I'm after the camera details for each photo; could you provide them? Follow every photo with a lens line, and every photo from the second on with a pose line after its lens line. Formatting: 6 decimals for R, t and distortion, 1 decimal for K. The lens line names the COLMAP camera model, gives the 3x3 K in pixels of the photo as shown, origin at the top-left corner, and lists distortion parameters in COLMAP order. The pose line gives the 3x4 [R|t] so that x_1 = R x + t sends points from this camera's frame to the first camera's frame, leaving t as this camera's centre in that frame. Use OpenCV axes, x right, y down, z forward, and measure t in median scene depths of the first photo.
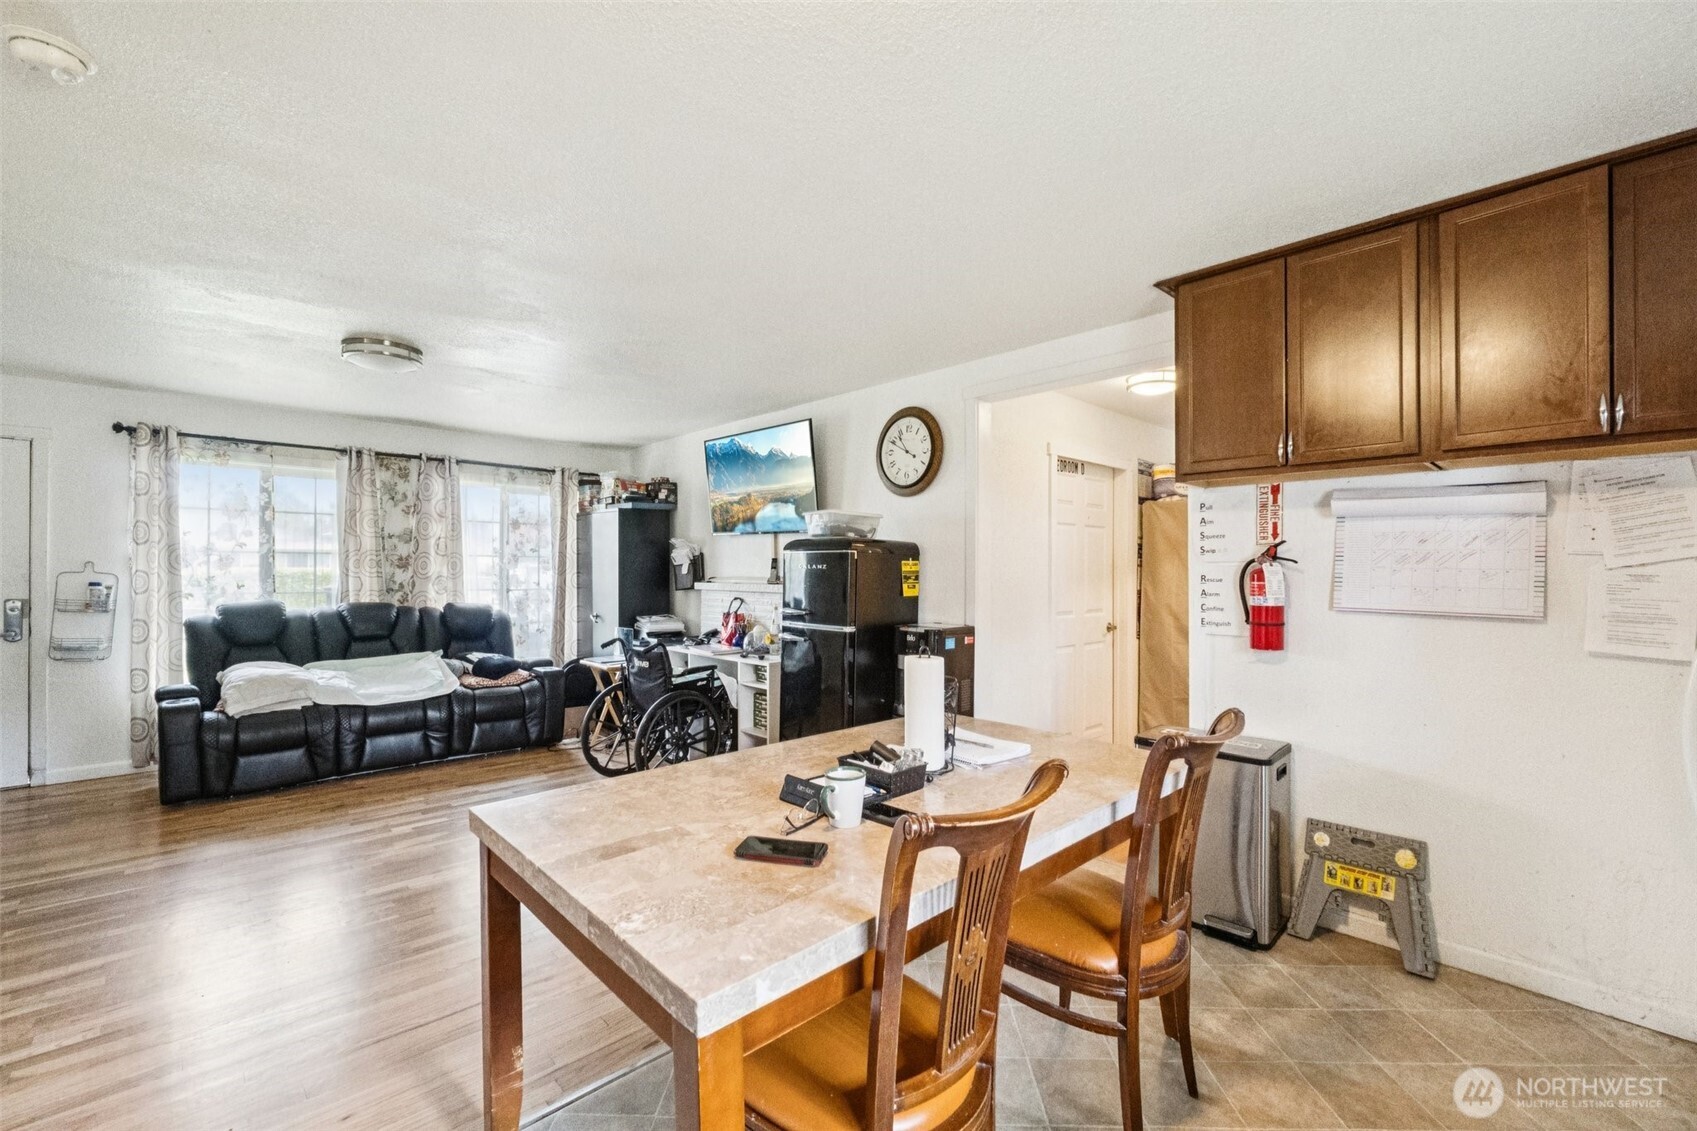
lens RADIAL K [[709.8, 0, 855.6], [0, 709.8, 568.5], [0, 0, 1]] dist [-0.006562, -0.001303]
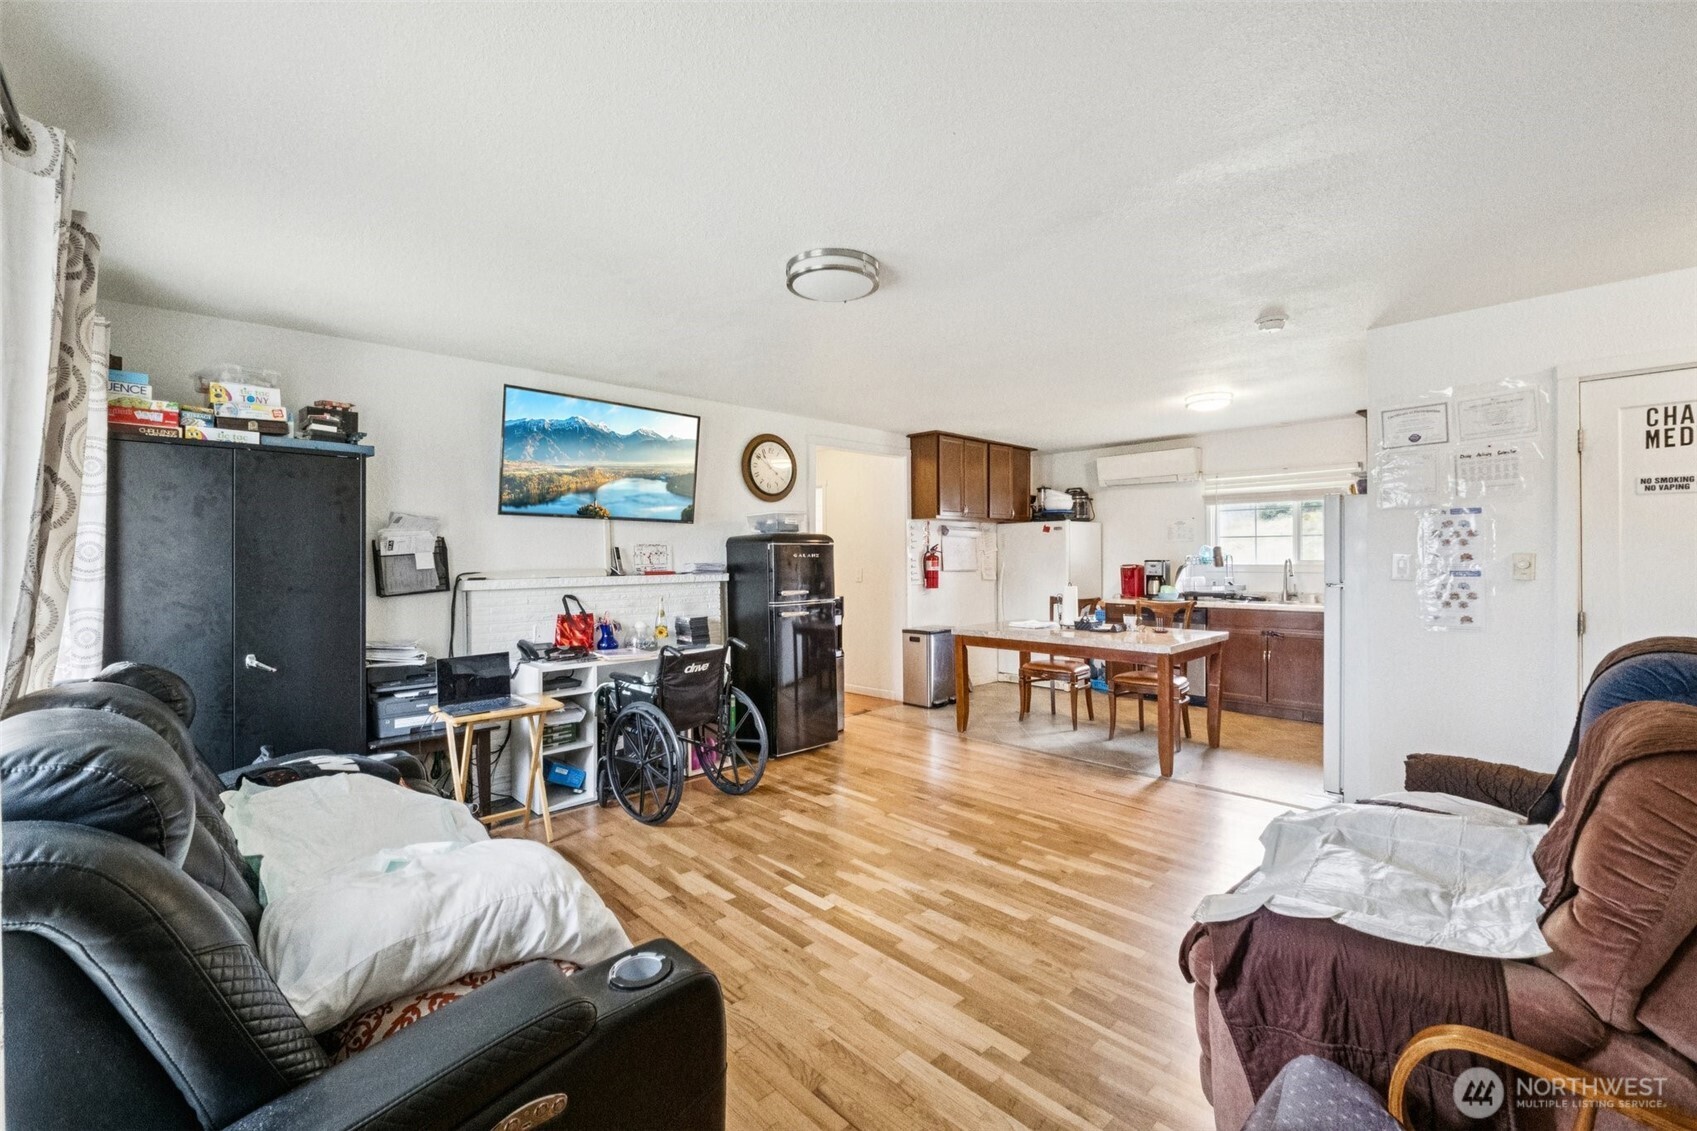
lens RADIAL K [[709.8, 0, 849.9], [0, 709.8, 557.1], [0, 0, 1]] dist [-0.006562, -0.001303]
pose [[-0.008951, -0.005360, 0.999946, -1.228191], [0.009496, 0.999940, 0.005445, -0.005599], [-0.999915, 0.009544, -0.008900, 0.856969]]
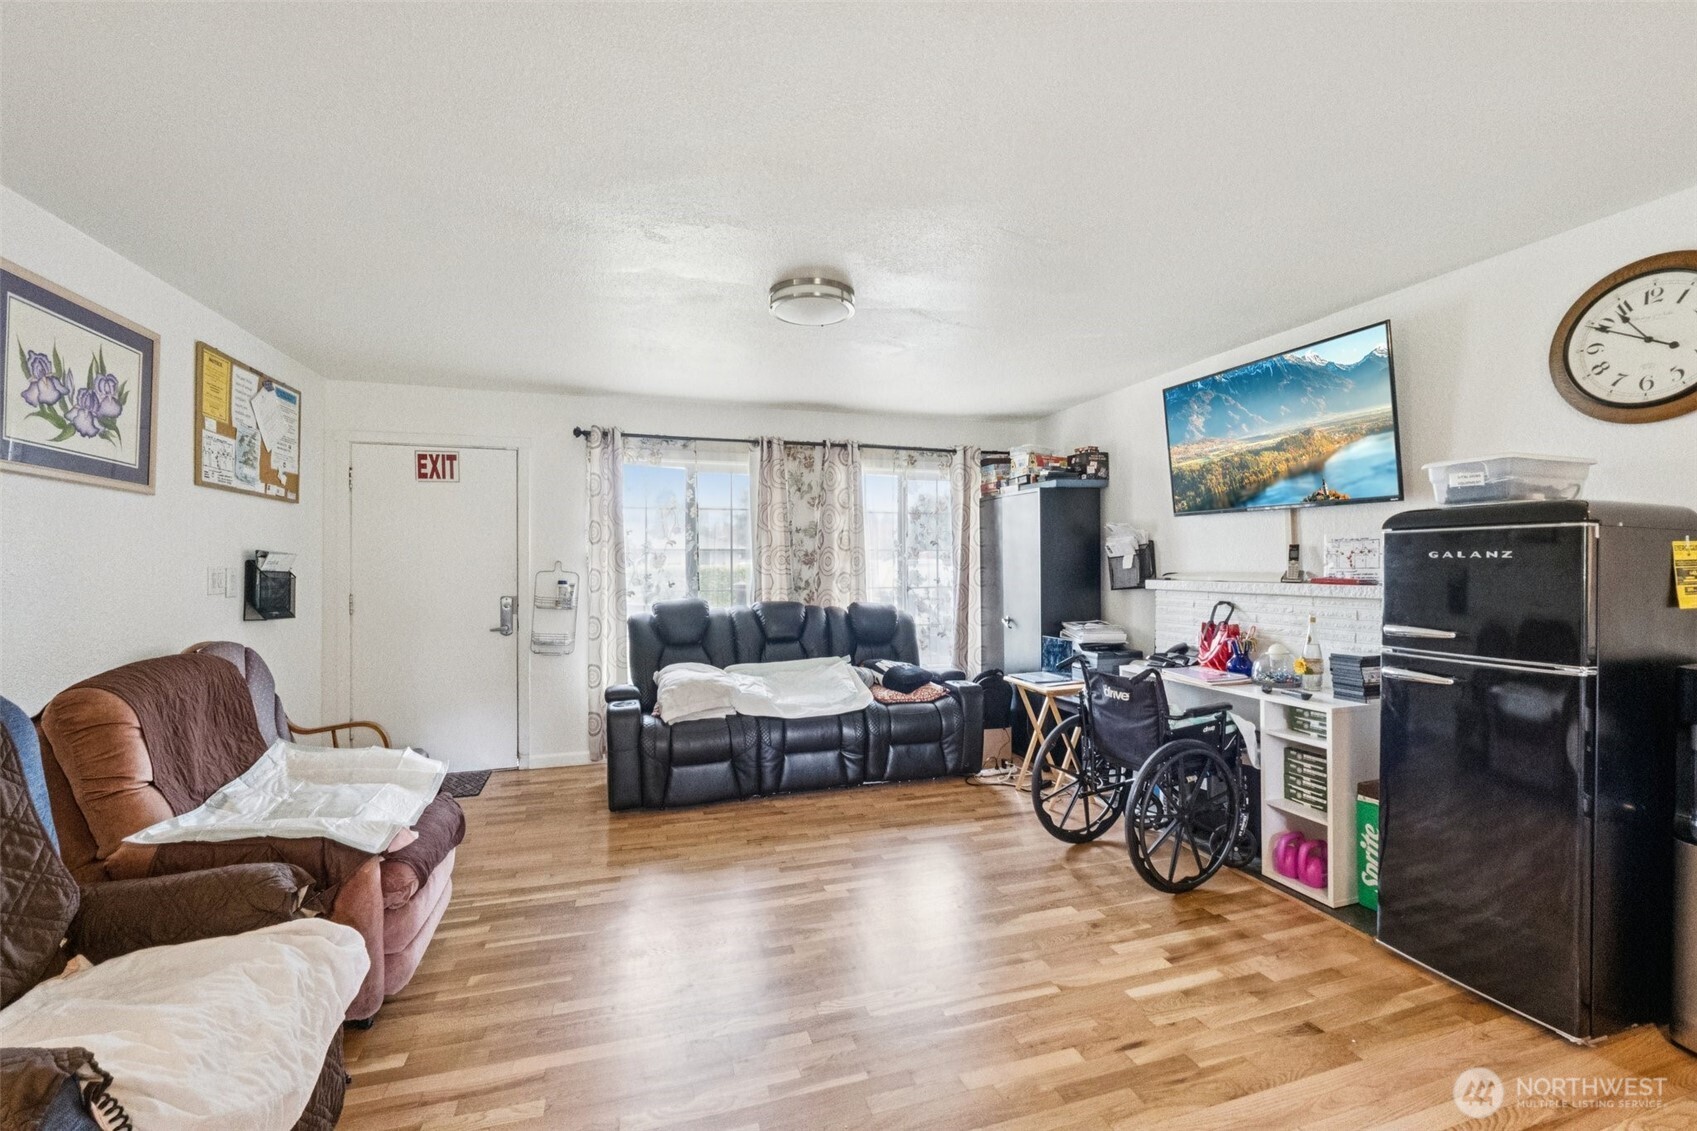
lens RADIAL K [[709.8, 0, 853.0], [0, 709.8, 559.6], [0, 0, 1]] dist [-0.006562, -0.001303]
pose [[0.897271, -0.012571, -0.441300, -0.233575], [0.010388, 0.999919, -0.007363, 0.000484], [0.441357, 0.002023, 0.897329, 0.251716]]
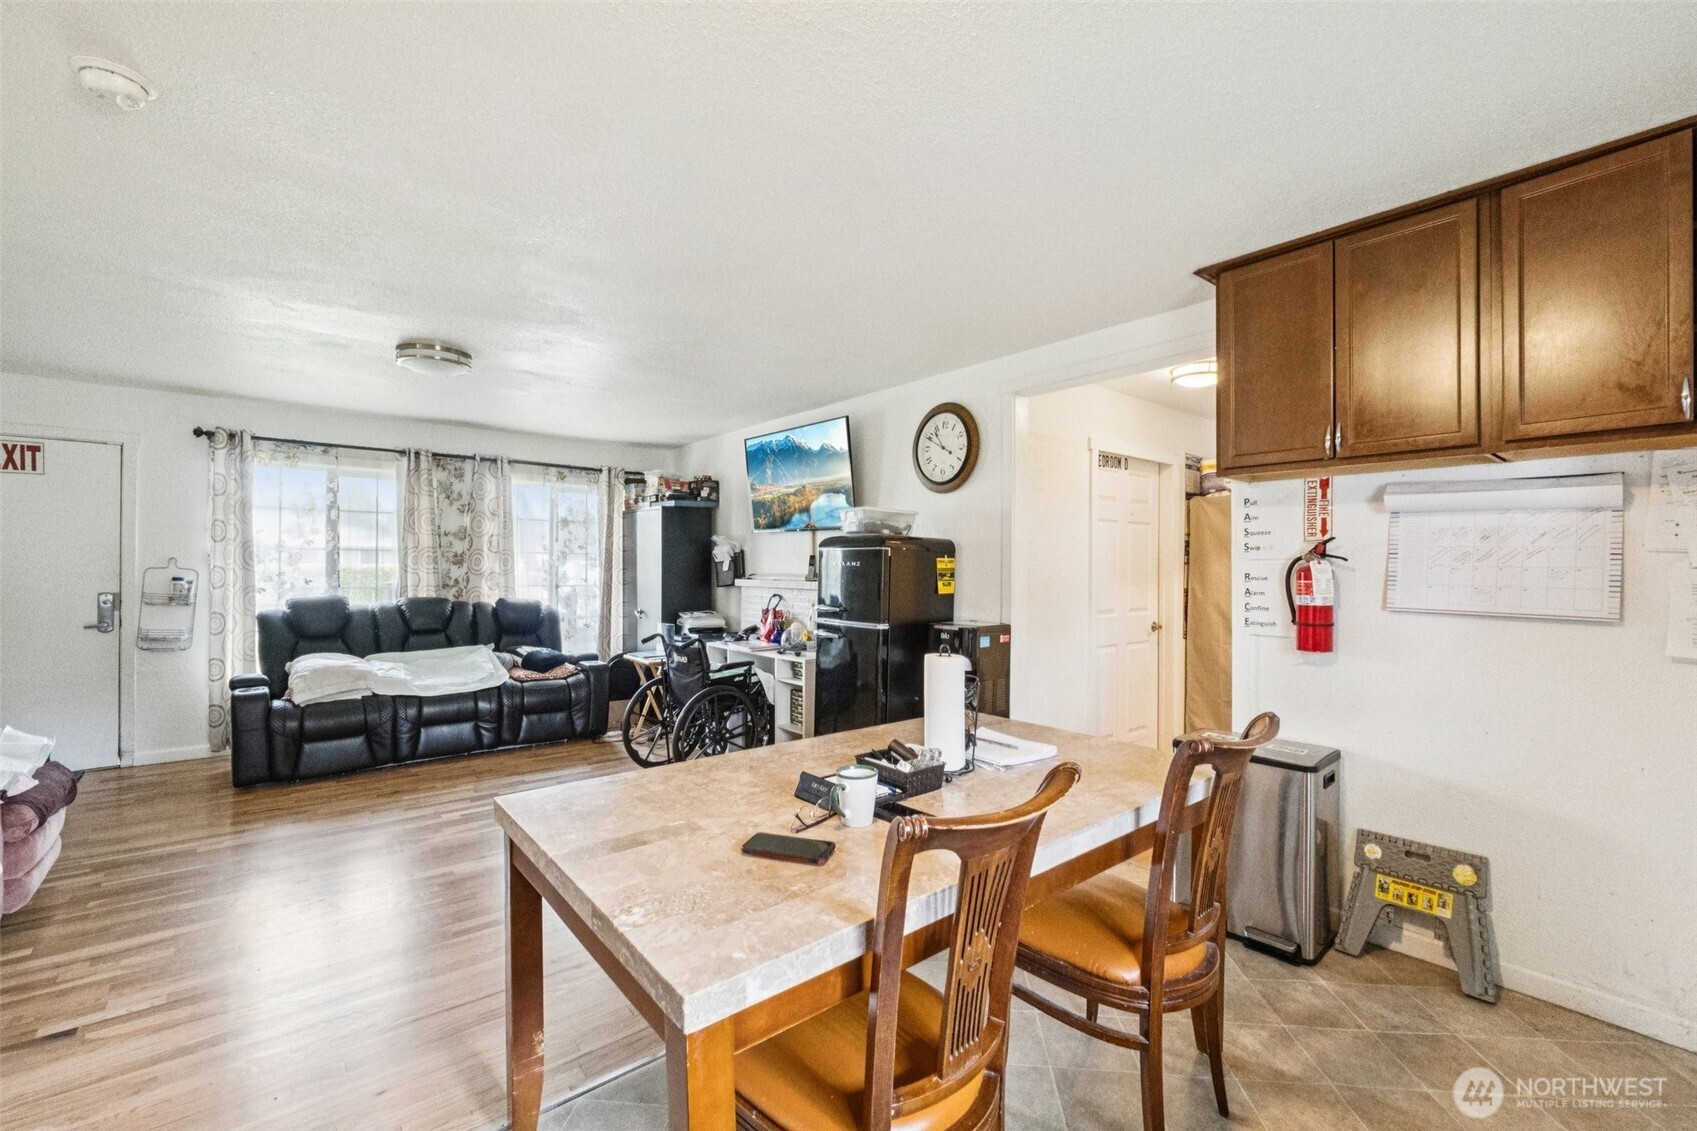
lens RADIAL K [[709.8, 0, 856.0], [0, 709.8, 565.5], [0, 0, 1]] dist [-0.006562, -0.001303]
pose [[0.997683, 0.001841, -0.068010, 0.018578], [-0.001849, 0.999998, -0.000051, -0.000068], [0.068010, 0.000176, 0.997685, 0.003486]]
